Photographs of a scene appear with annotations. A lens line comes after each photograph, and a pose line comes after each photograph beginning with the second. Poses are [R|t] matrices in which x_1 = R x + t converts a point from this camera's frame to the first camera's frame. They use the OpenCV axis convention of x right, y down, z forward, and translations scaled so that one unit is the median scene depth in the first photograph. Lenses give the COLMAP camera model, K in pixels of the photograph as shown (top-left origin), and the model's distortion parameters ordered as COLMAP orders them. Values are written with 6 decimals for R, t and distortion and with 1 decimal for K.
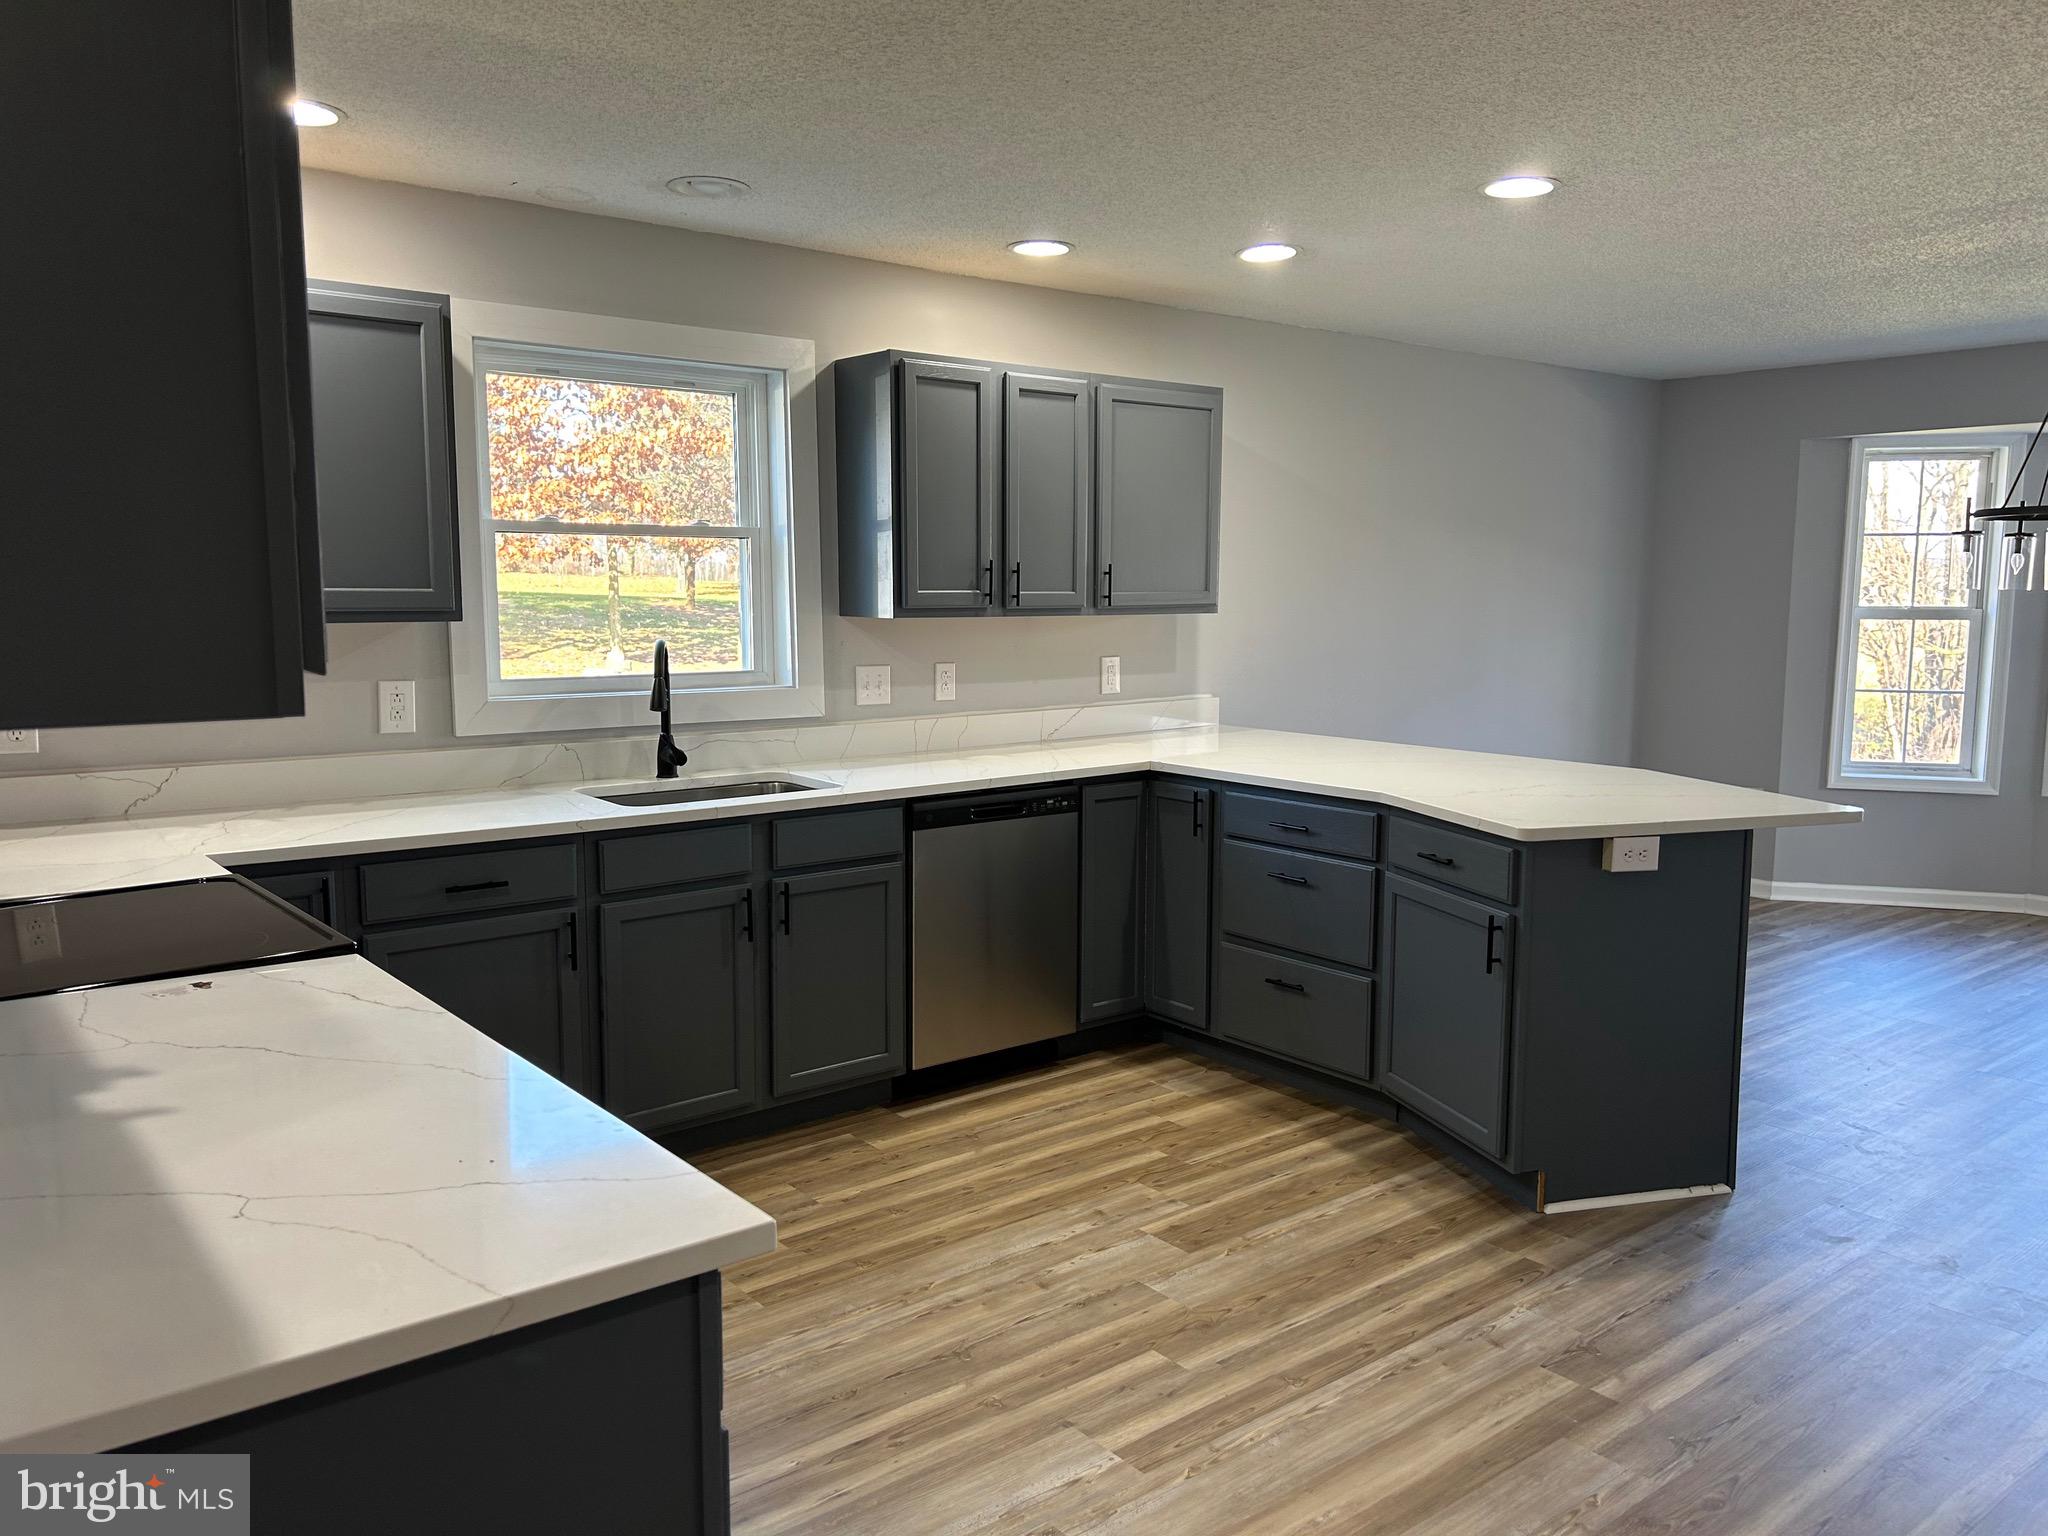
lens RADIAL K [[1522.4, 0, 1050.1], [0, 1522.4, 778.9], [0, 0, 1]] dist [0.096438, -0.116012]
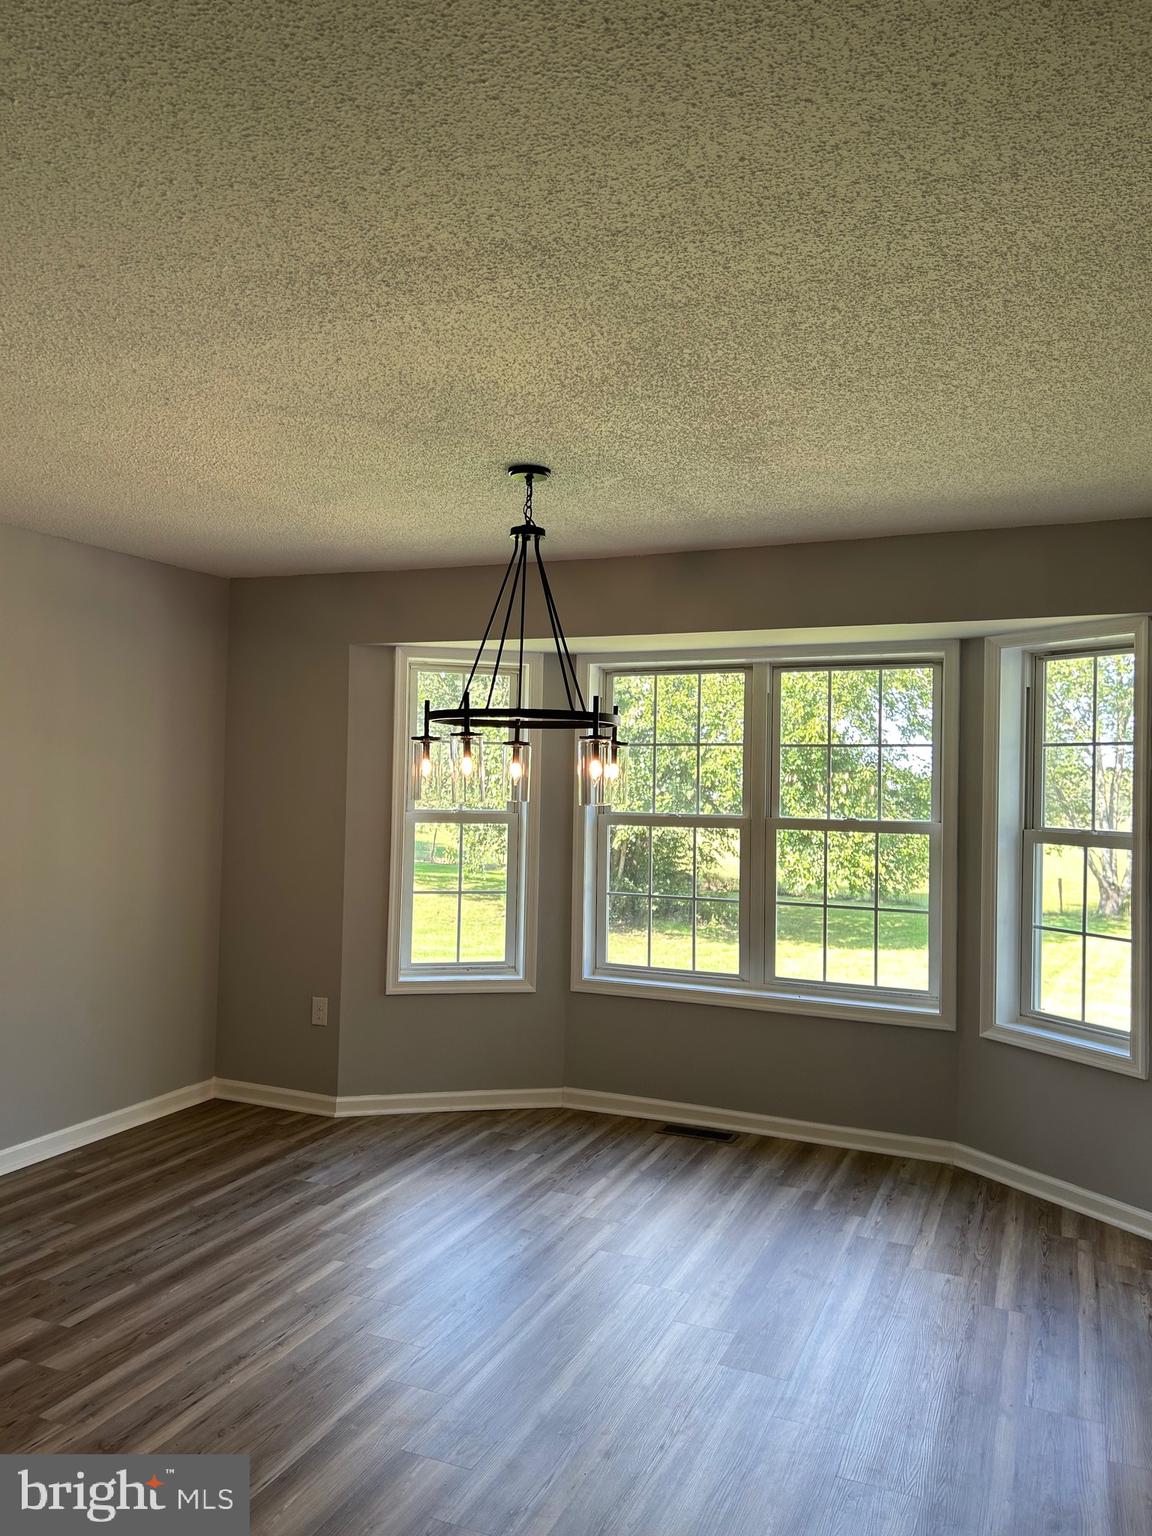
lens RADIAL K [[1157.7, 0, 576.0], [0, 1157.7, 768.0], [0, 0, 1]] dist [0.095696, -0.121986]
pose [[0.886033, 0.018028, 0.463271, 0.270886], [0.043195, 0.991687, -0.121205, -0.042431], [-0.461605, 0.127403, 0.877889, 0.284834]]
